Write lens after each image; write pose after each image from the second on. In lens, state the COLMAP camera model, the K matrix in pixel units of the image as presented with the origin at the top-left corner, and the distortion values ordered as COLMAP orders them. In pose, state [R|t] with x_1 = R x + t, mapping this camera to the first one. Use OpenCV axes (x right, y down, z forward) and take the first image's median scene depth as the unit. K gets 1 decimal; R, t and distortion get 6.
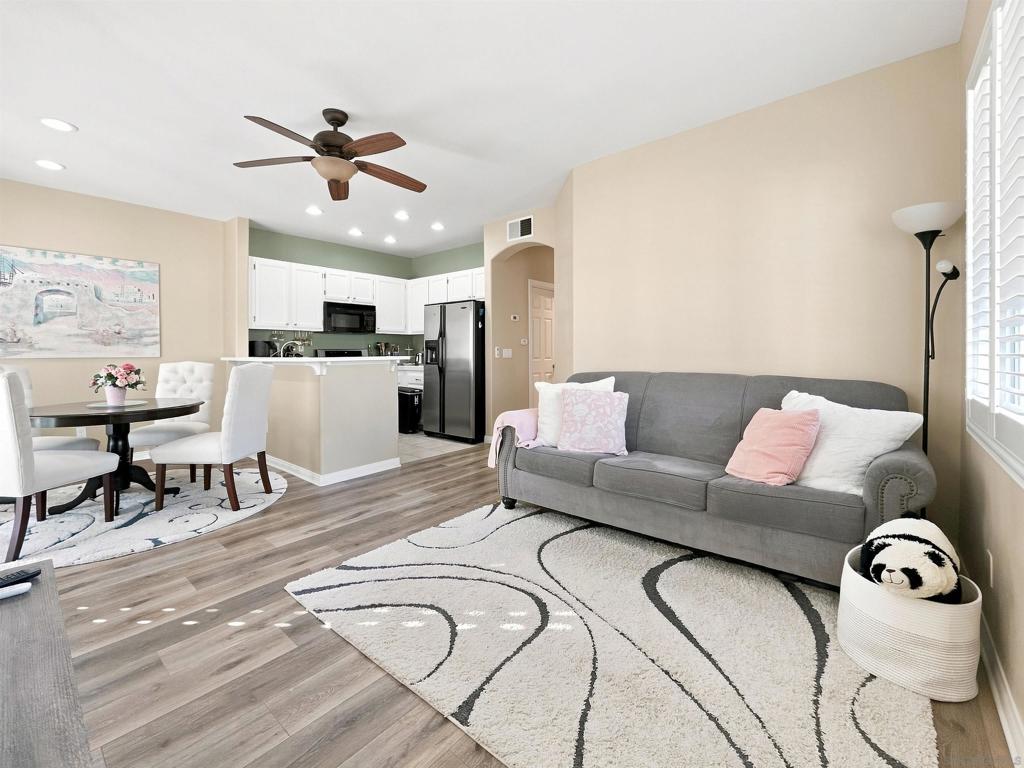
lens RADIAL K [[429.1, 0, 514.3], [0, 429.1, 353.4], [0, 0, 1]] dist [0.002505, 0.000609]
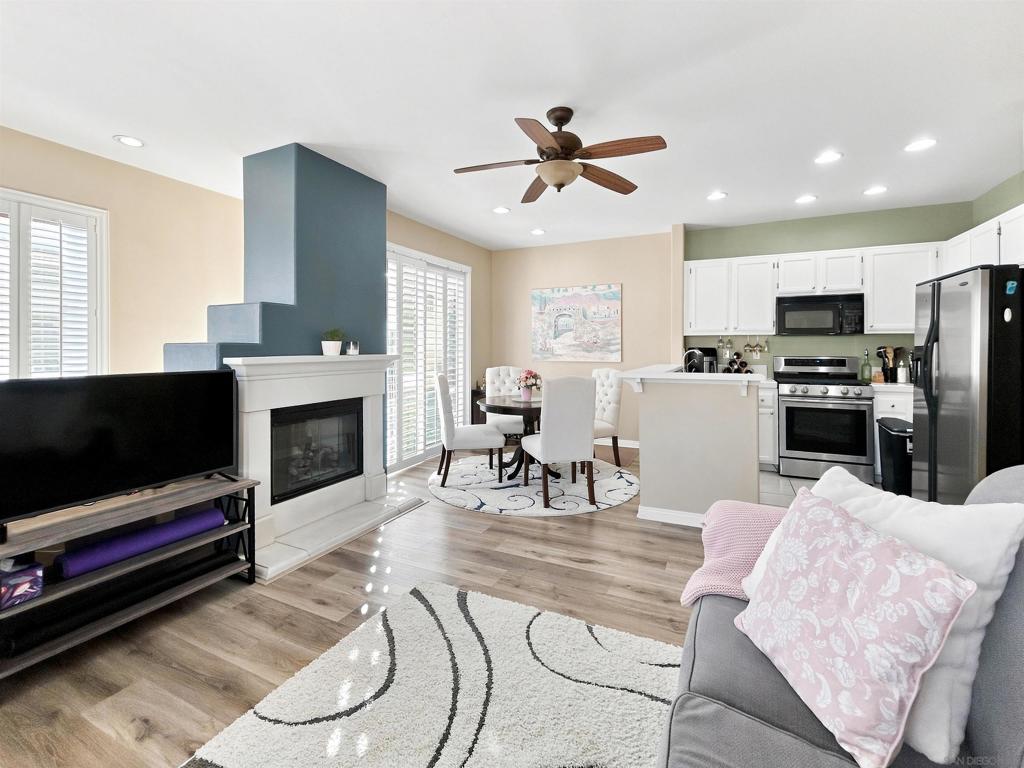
lens RADIAL K [[446.4, 0, 511.6], [0, 446.4, 342.7], [0, 0, 1]] dist [0.001970, 0.000556]
pose [[0.261875, -0.008518, -0.965064, 0.321330], [-0.006080, 0.999927, -0.010476, -0.034514], [0.965083, 0.008611, 0.261804, 0.434665]]
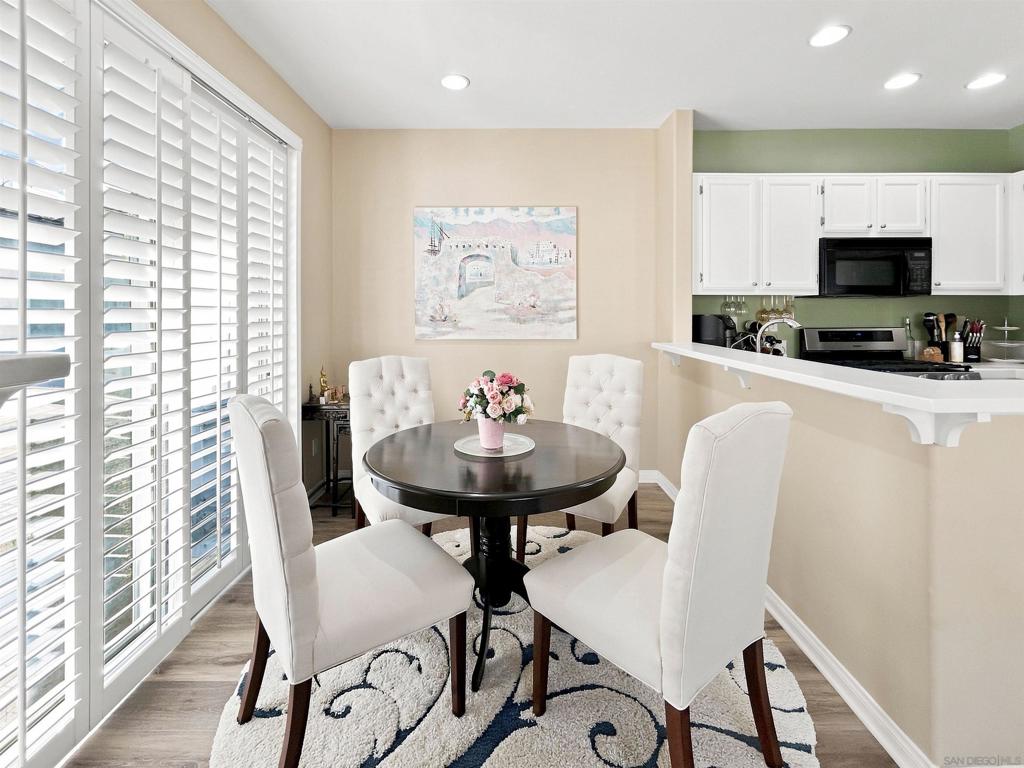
lens RADIAL K [[477.4, 0, 510.2], [0, 477.4, 315.4], [0, 0, 1]] dist [0.000092, 0.000316]
pose [[0.639854, 0.006079, -0.768472, -0.331941], [-0.005387, 0.999980, 0.003425, -0.036618], [0.768477, 0.001948, 0.639874, 0.469705]]
